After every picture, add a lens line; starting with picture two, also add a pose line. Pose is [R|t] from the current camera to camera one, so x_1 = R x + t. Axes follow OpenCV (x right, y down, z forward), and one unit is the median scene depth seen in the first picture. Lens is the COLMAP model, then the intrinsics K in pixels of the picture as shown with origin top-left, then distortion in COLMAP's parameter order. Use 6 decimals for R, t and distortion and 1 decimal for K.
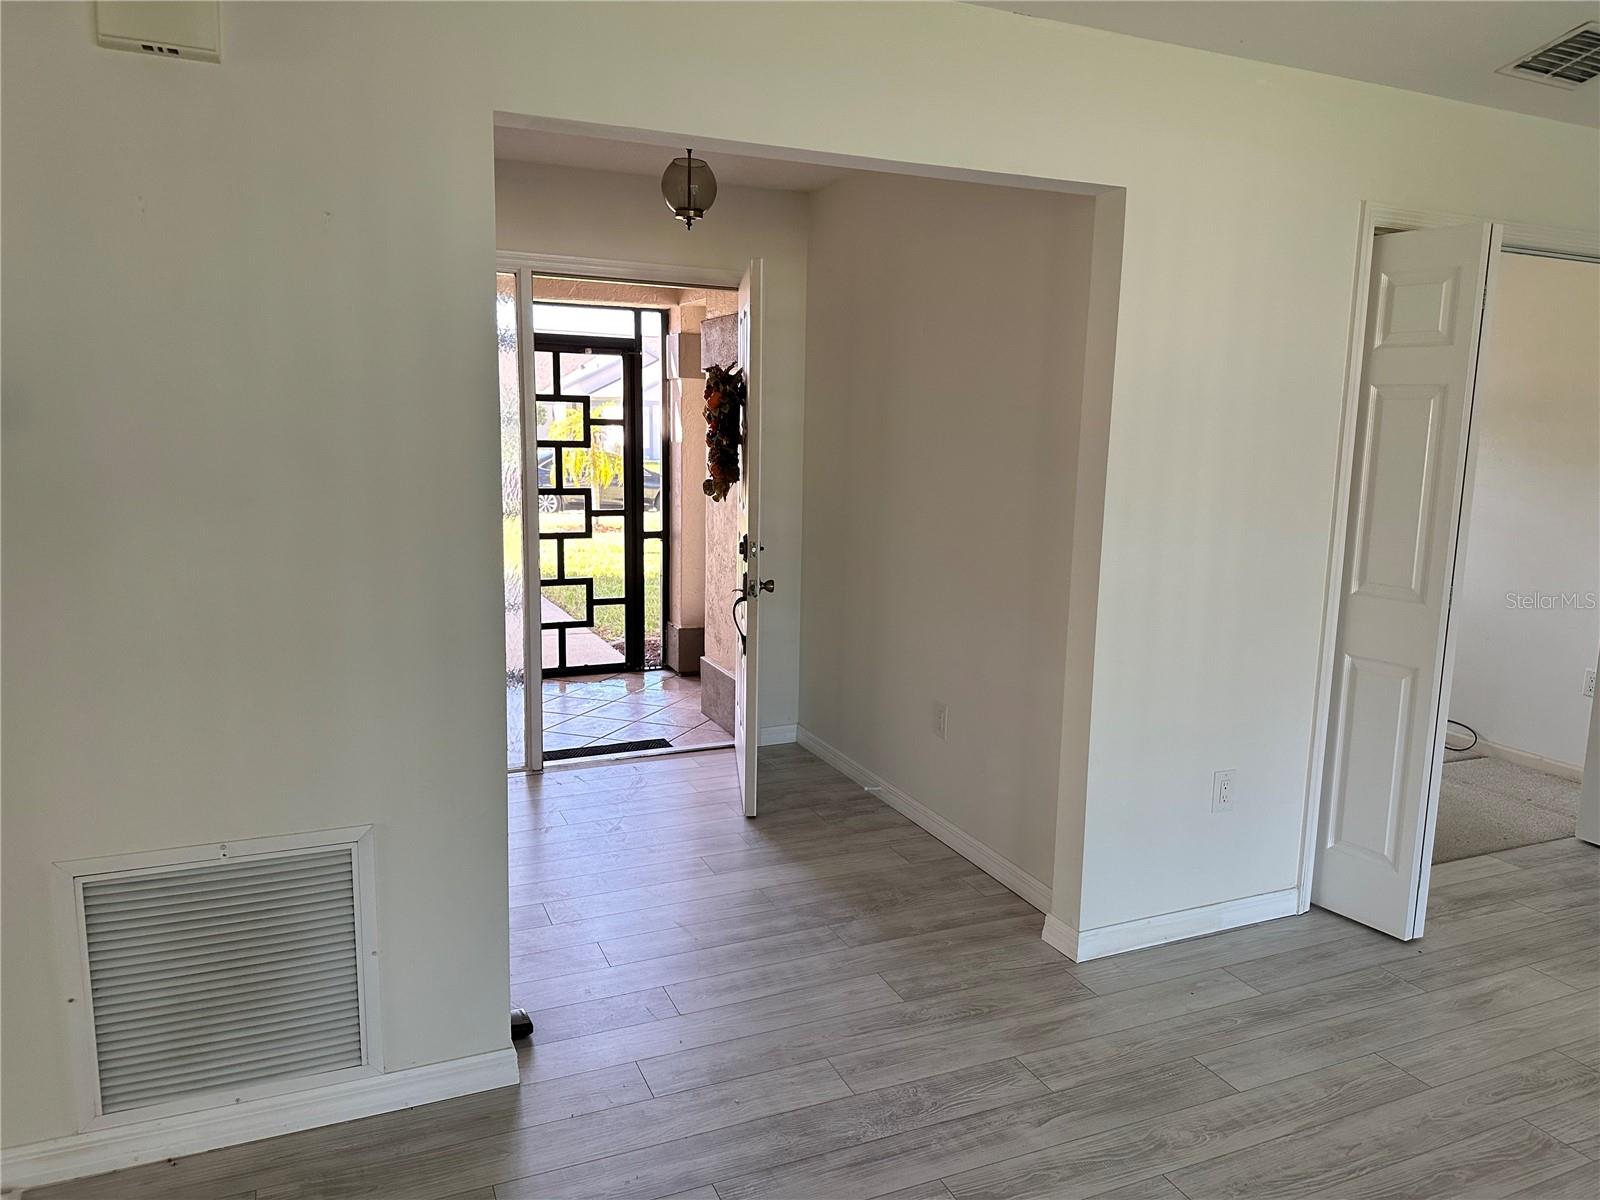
lens RADIAL K [[1127.7, 0, 807.8], [0, 1127.7, 584.5], [0, 0, 1]] dist [0.070903, -0.091909]
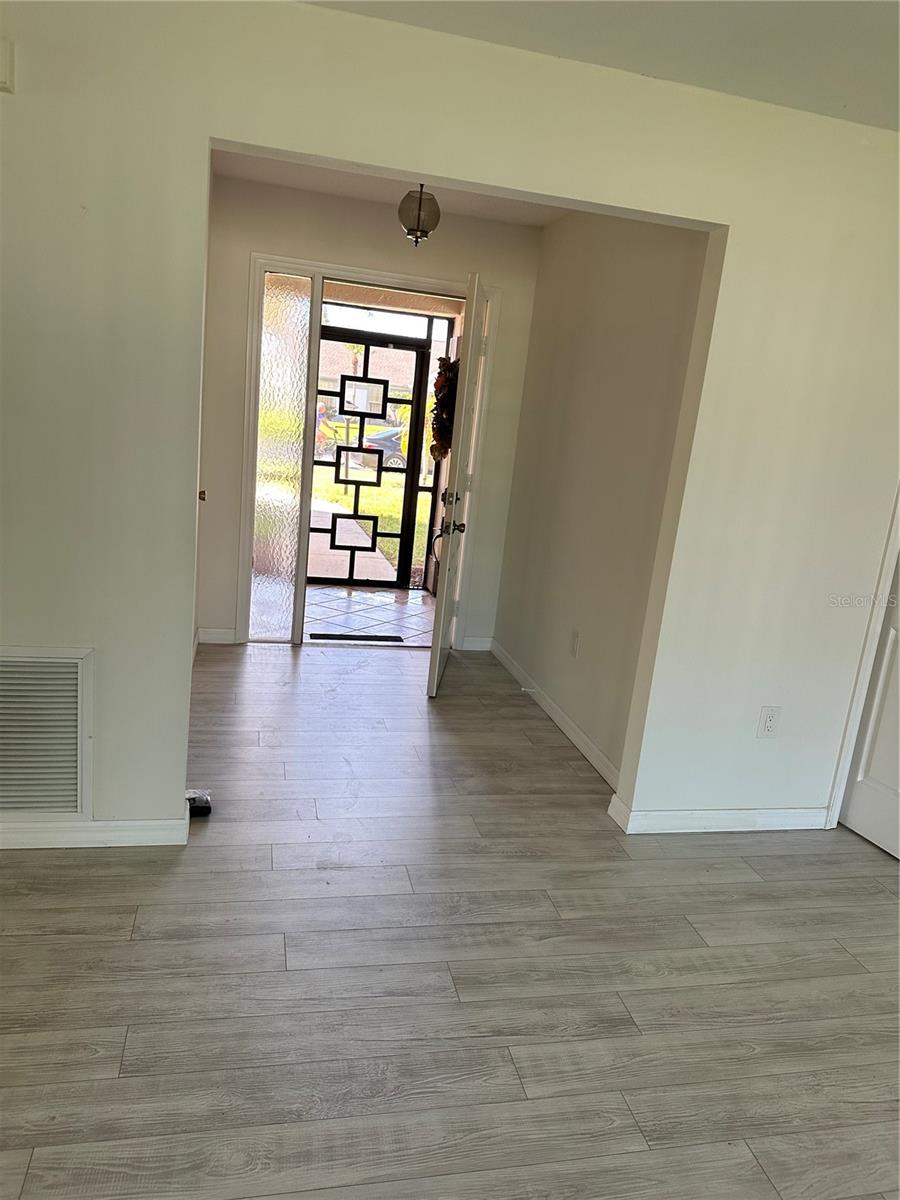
lens RADIAL K [[845.8, 0, 426.2], [0, 845.8, 583.0], [0, 0, 1]] dist [0.070903, -0.091909]
pose [[0.978901, 0.118481, -0.166481, 0.128477], [-0.109344, 0.992003, 0.063045, 0.010464], [0.172619, -0.043512, 0.984027, 0.013815]]
